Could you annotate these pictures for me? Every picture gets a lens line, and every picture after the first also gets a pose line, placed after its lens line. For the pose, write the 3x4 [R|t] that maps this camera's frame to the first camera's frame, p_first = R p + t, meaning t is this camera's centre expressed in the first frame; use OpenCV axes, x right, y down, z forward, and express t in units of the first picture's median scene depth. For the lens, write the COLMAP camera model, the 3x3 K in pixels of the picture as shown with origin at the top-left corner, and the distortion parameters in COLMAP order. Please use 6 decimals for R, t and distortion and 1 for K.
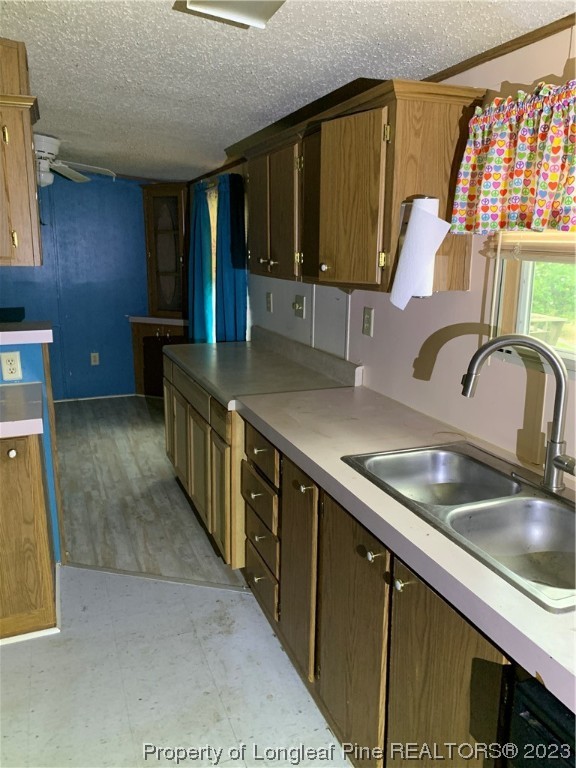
lens RADIAL K [[591.9, 0, 287.0], [0, 591.9, 382.8], [0, 0, 1]] dist [0.037317, -0.029358]
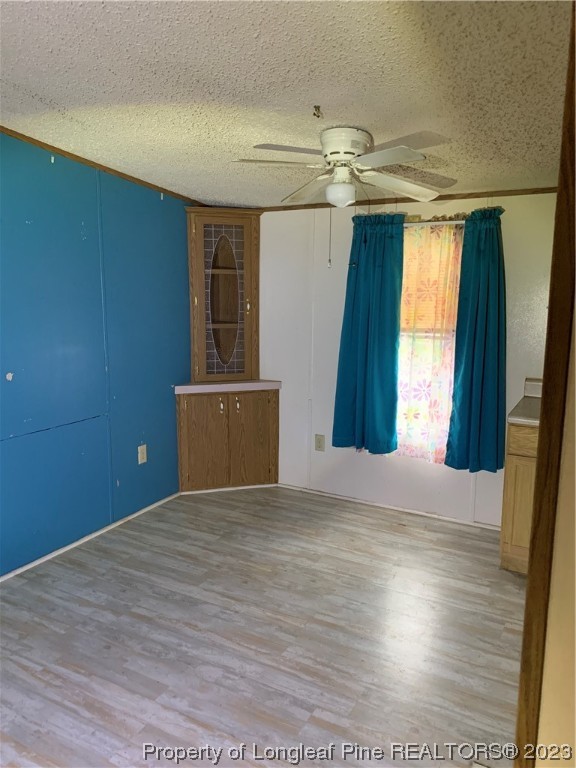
lens RADIAL K [[591.9, 0, 288.1], [0, 591.9, 384.0], [0, 0, 1]] dist [0.037317, -0.029358]
pose [[0.764473, -0.107867, 0.635567, -0.747137], [0.138863, 0.990311, 0.001046, -0.117642], [-0.629522, 0.087457, 0.772045, 0.440972]]
